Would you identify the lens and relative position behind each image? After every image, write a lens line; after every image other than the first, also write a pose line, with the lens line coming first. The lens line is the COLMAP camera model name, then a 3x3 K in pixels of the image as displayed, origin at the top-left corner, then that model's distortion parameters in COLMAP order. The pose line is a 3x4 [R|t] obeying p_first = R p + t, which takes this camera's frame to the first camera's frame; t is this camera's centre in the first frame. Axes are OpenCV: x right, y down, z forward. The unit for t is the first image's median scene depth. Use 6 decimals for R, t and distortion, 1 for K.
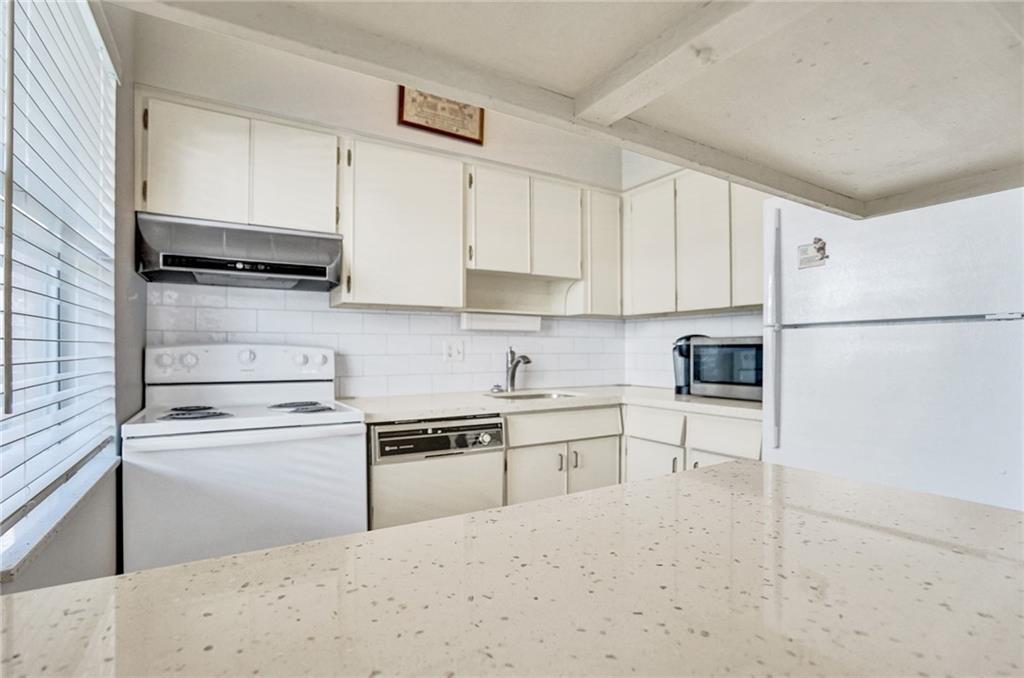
lens RADIAL K [[478.0, 0, 505.5], [0, 478.0, 352.5], [0, 0, 1]] dist [-0.041059, 0.010148]
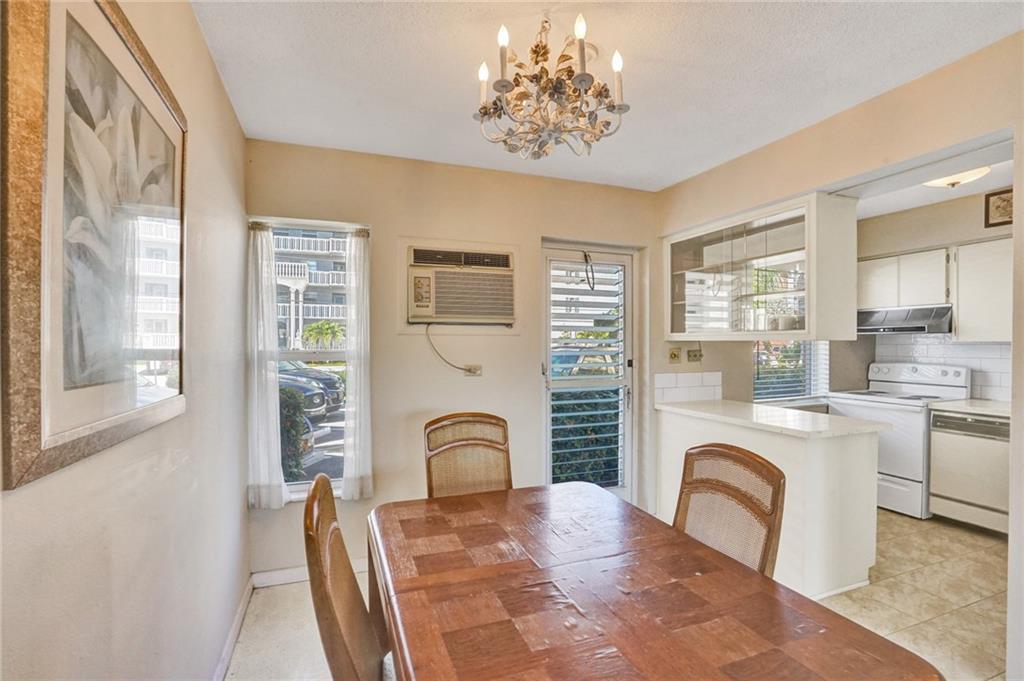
lens RADIAL K [[478.0, 0, 511.1], [0, 478.0, 346.9], [0, 0, 1]] dist [-0.041059, 0.010148]
pose [[-0.172478, 0.008193, -0.984979, 1.504189], [0.002208, 0.999966, 0.007931, -0.096994], [0.985011, -0.000807, -0.172490, -0.281462]]
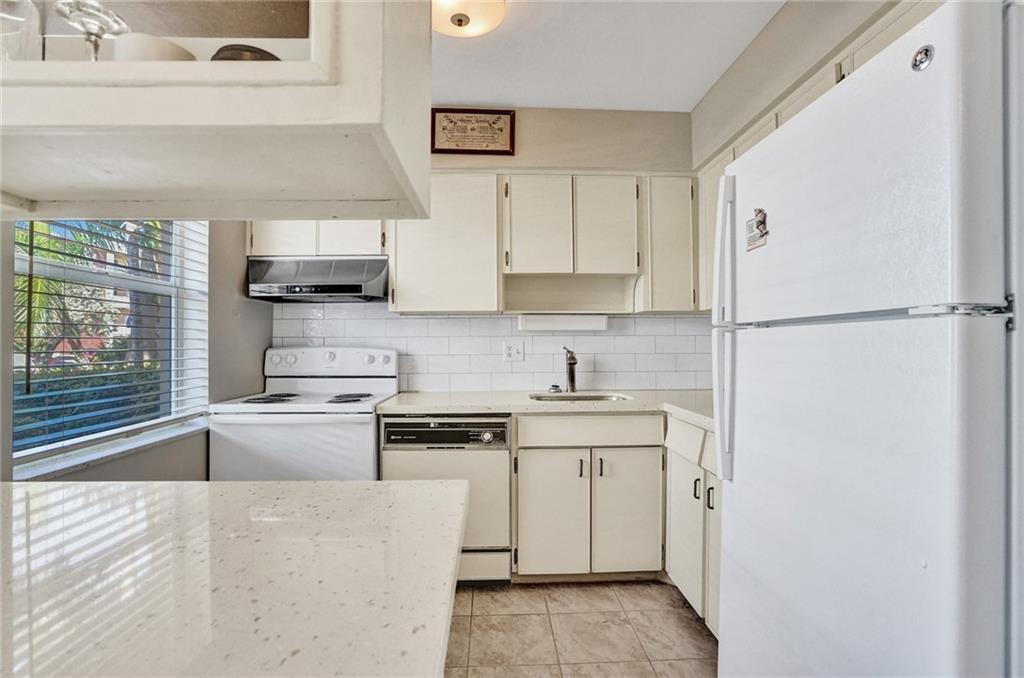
lens RADIAL K [[478.0, 0, 504.5], [0, 478.0, 344.3], [0, 0, 1]] dist [-0.041059, 0.010148]
pose [[0.876845, -0.002663, -0.480766, 0.455836], [0.002056, 0.999996, -0.001789, -0.019960], [0.480769, 0.000580, 0.876847, 0.081317]]
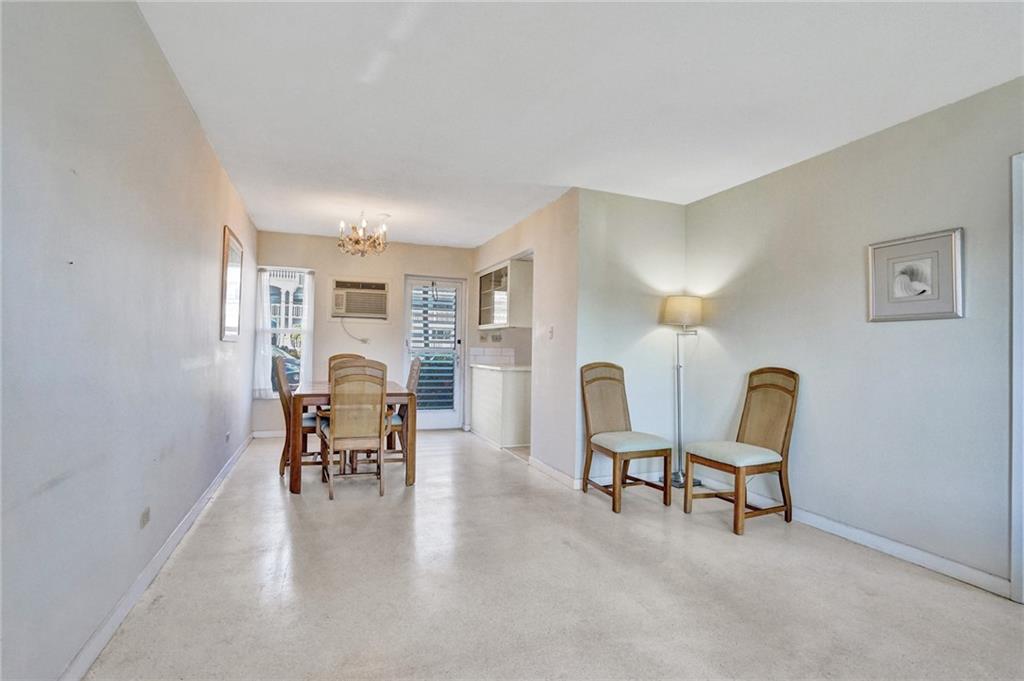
lens RADIAL K [[493.2, 0, 491.3], [0, 493.2, 344.9], [0, 0, 1]] dist [-0.053525, -0.000170]
pose [[-0.200531, -0.009496, -0.979641, 2.747509], [-0.017999, 0.999820, -0.006007, 0.004290], [0.979522, 0.016428, -0.200666, 0.617019]]
